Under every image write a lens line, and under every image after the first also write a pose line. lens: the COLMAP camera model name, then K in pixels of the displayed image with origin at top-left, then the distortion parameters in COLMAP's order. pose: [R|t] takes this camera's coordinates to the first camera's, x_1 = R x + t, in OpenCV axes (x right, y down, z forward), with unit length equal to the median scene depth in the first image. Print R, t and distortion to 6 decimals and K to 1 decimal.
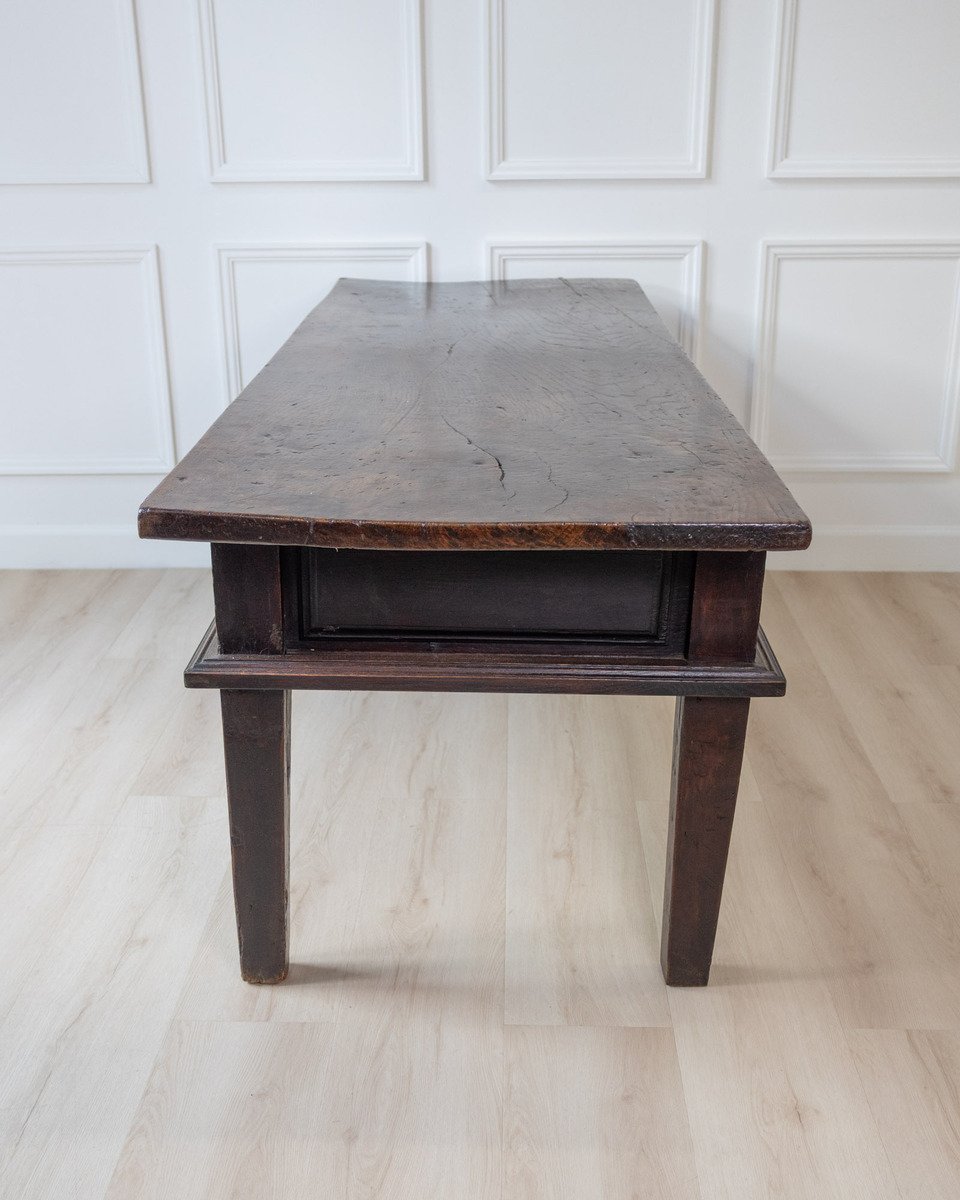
lens RADIAL K [[1366.6, 0, 463.9], [0, 1366.6, 621.9], [0, 0, 1]] dist [-0.018708, 0.000000]
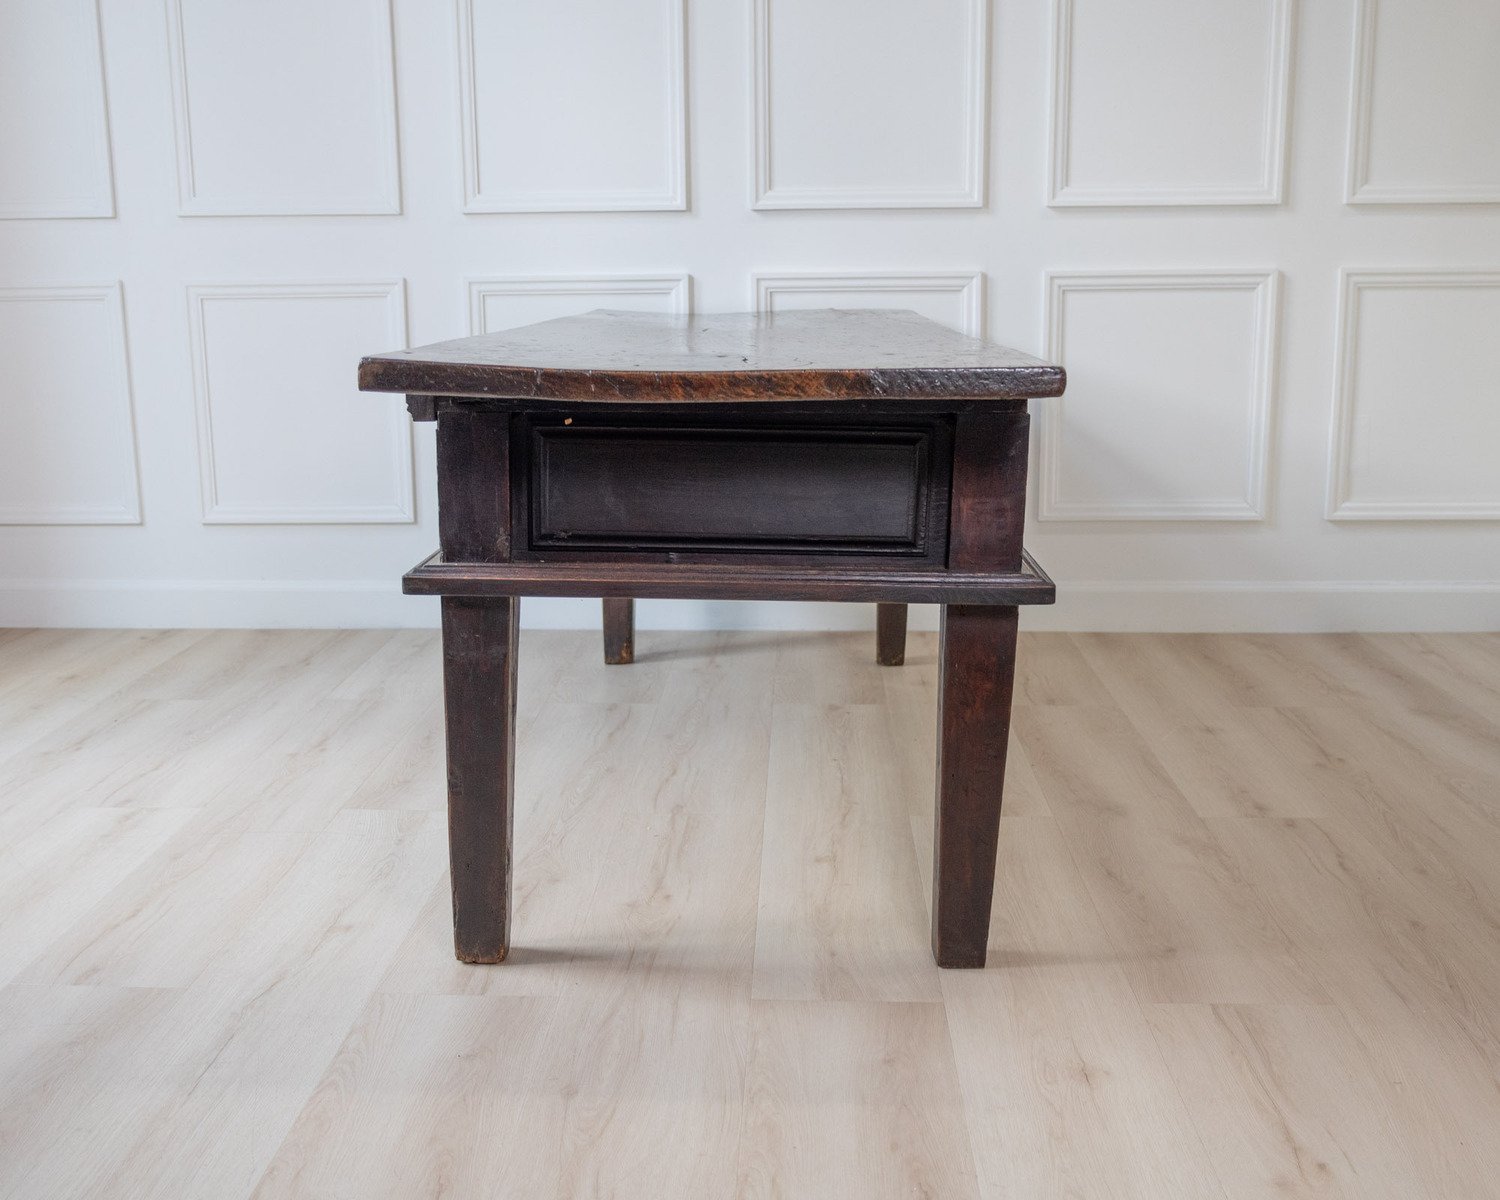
lens RADIAL K [[1546.9, 0, 722.6], [0, 1546.9, 557.8], [0, 0, 1]] dist [-0.038902, 0.000000]
pose [[0.999836, 0.003074, -0.017838, 0.020934], [-0.006301, 0.982946, -0.183786, 0.147784], [0.016969, 0.183868, 0.982804, -0.018704]]
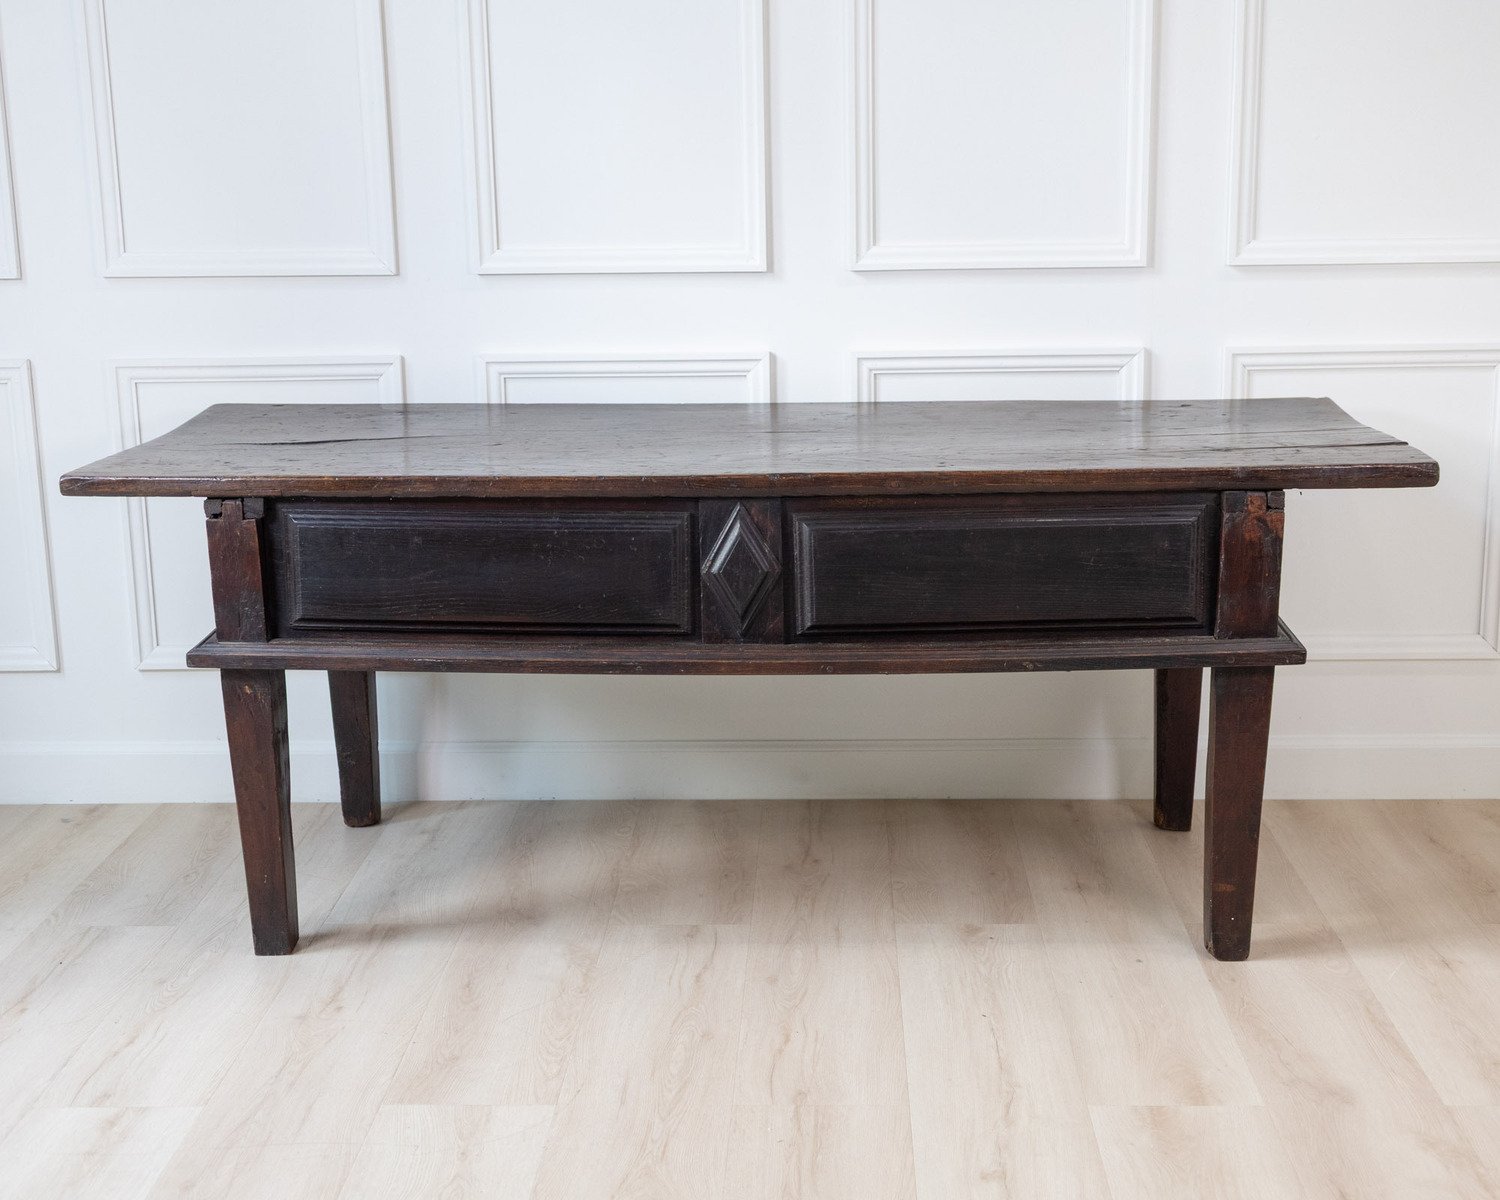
lens RADIAL K [[2093.6, 0, 774.4], [0, 2093.6, 590.9], [0, 0, 1]] dist [0.005905, 0.000000]
pose [[0.999959, -0.005193, 0.007410, -0.045445], [0.006276, 0.987959, -0.154590, 0.031761], [-0.006518, 0.154630, 0.987951, -0.128533]]
